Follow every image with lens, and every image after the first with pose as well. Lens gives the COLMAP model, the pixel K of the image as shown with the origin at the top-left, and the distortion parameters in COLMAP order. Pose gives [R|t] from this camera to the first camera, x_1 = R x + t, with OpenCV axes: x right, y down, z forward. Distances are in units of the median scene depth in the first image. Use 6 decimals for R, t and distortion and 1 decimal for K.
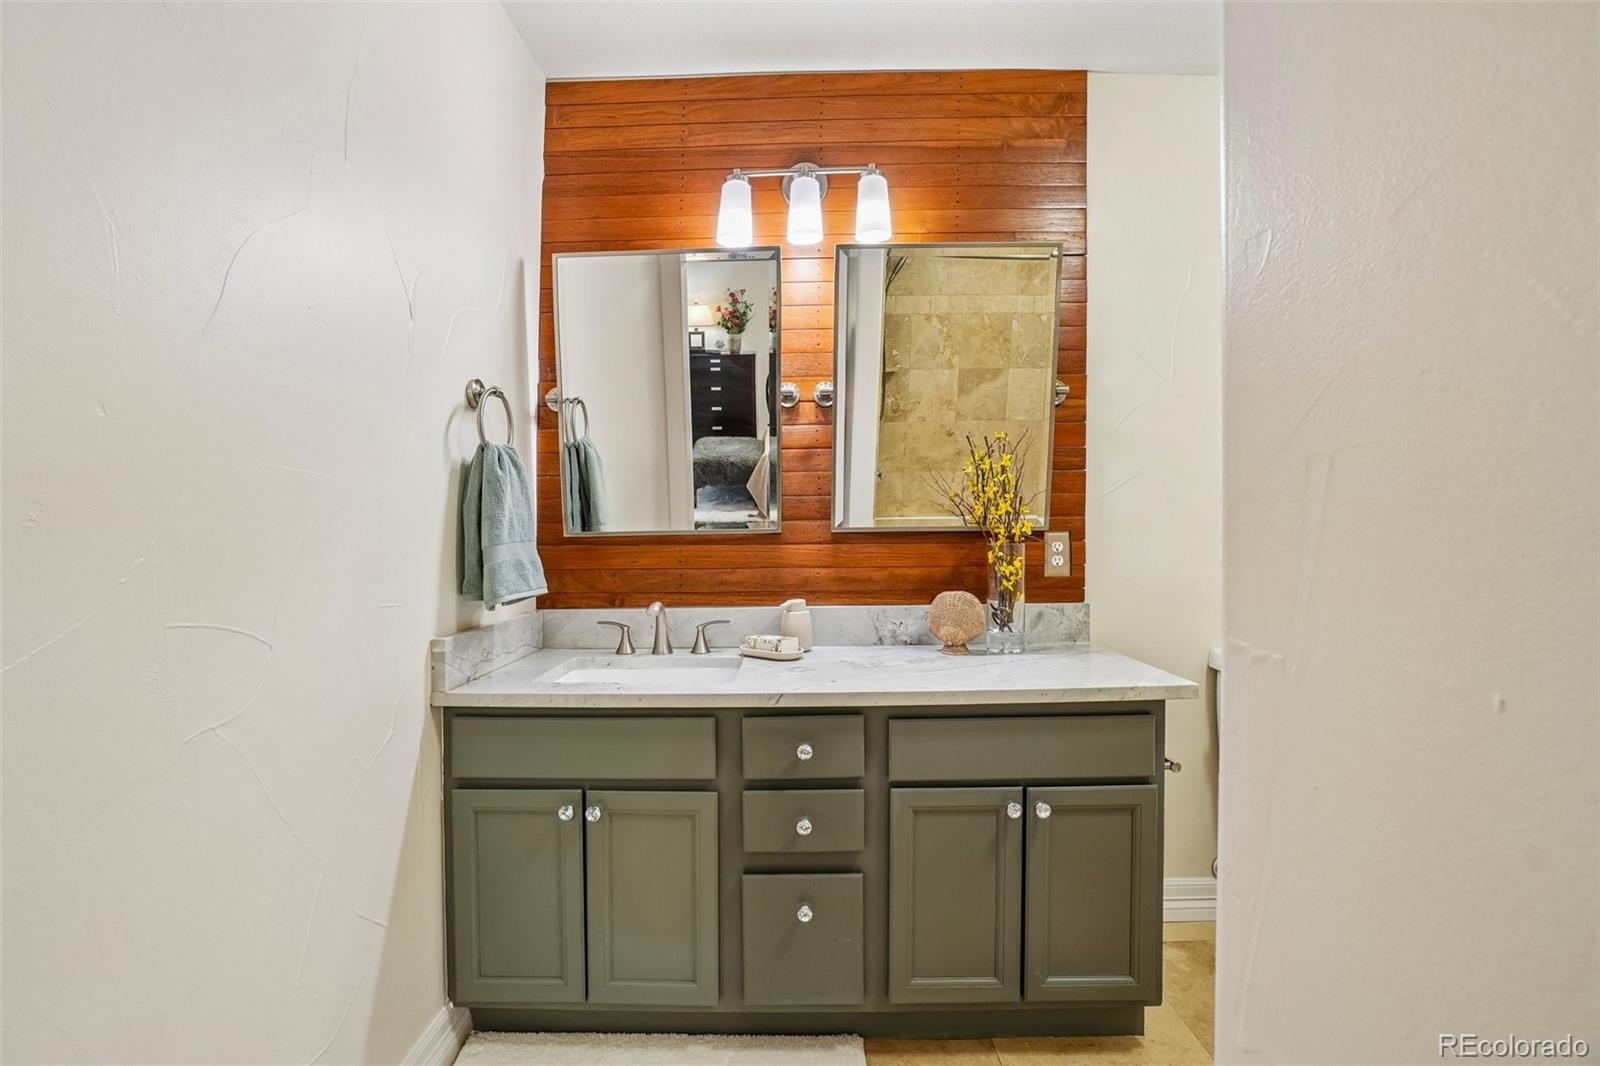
lens RADIAL K [[718.5, 0, 798.5], [0, 718.5, 541.4], [0, 0, 1]] dist [-0.035802, 0.007066]
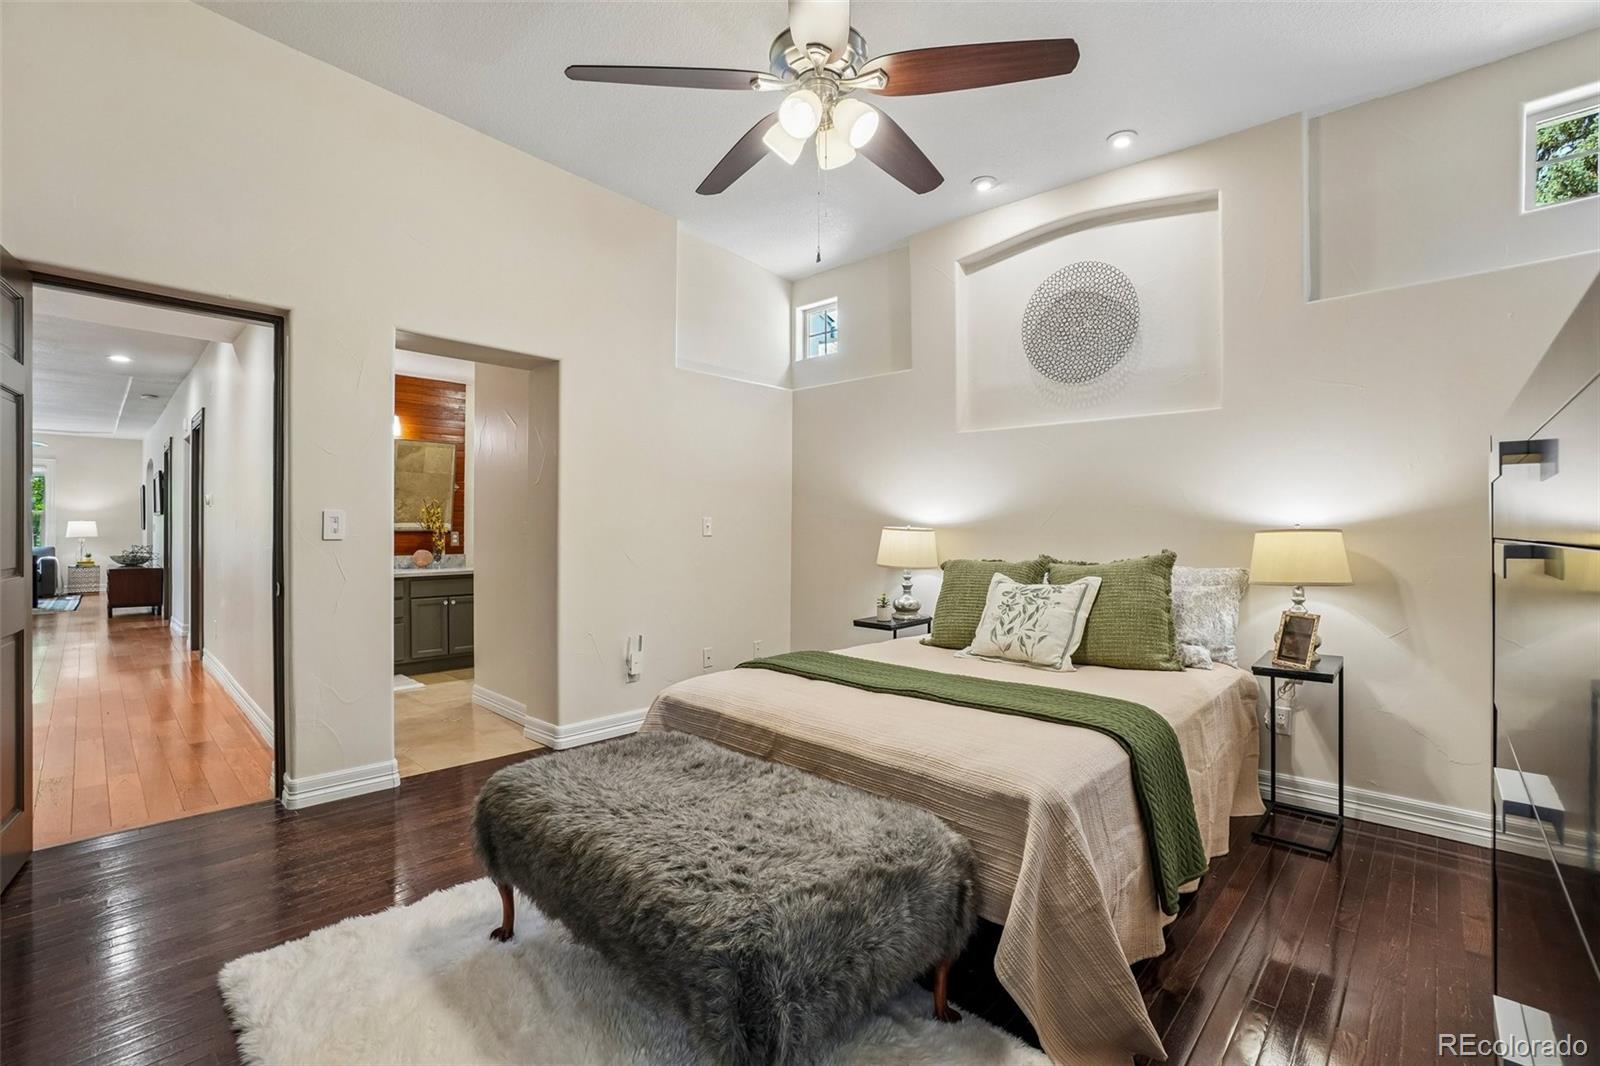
lens RADIAL K [[687.1, 0, 805.6], [0, 687.1, 525.3], [0, 0, 1]] dist [0.000777, 0.000286]
pose [[0.659775, 0.017854, 0.751251, -0.929010], [-0.015738, 0.999827, -0.009939, -0.037148], [-0.751298, -0.005266, 0.659942, -2.240510]]
